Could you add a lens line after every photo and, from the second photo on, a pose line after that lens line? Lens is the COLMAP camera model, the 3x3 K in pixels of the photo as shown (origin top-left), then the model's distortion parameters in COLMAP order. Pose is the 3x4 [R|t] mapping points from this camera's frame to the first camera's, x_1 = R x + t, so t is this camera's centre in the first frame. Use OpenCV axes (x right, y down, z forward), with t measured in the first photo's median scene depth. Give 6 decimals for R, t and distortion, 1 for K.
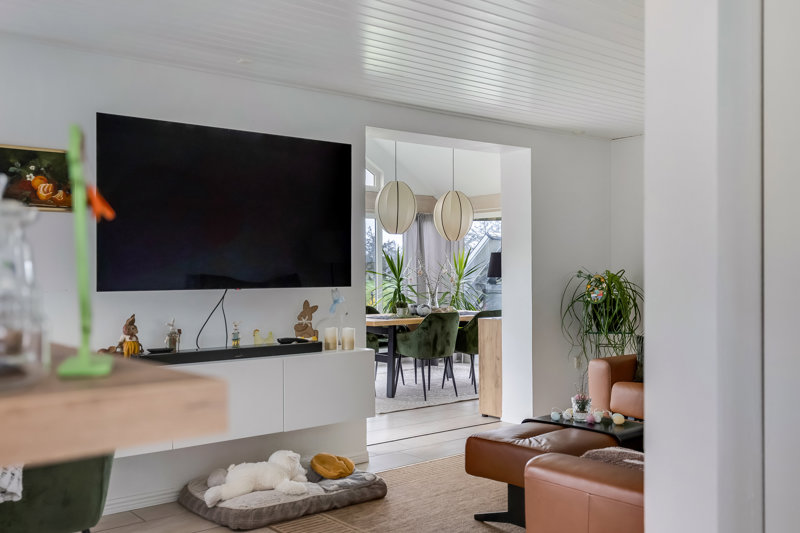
lens RADIAL K [[766.7, 0, 400.0], [0, 766.7, 266.5], [0, 0, 1]] dist [0.010765, 0.003404]
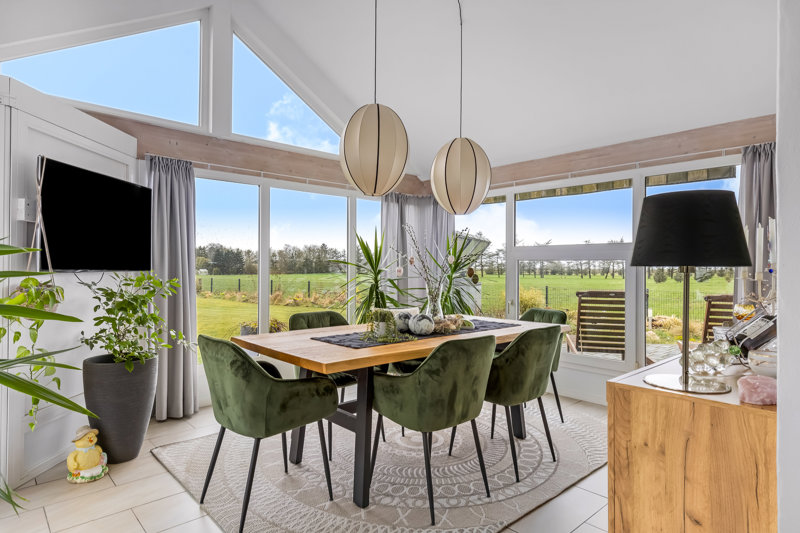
lens RADIAL K [[460.6, 0, 400.0], [0, 460.6, 266.5], [0, 0, 1]] dist [0.001008, 0.000181]
pose [[0.998382, 0.010009, 0.055968, -0.005156], [-0.010140, 0.999946, 0.002055, 0.013677], [-0.055944, -0.002619, 0.998430, 0.708661]]
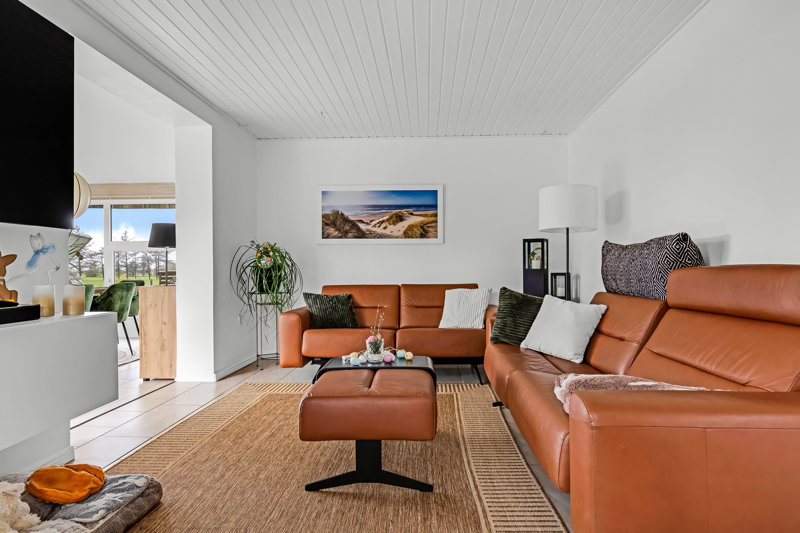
lens RADIAL K [[469.8, 0, 400.0], [0, 469.8, 266.5], [0, 0, 1]] dist [0.001864, 0.001557]
pose [[0.675056, 0.004536, 0.737753, -0.113575], [-0.002680, 0.999990, -0.003696, 0.037894], [-0.737762, 0.000517, 0.675061, 0.280838]]
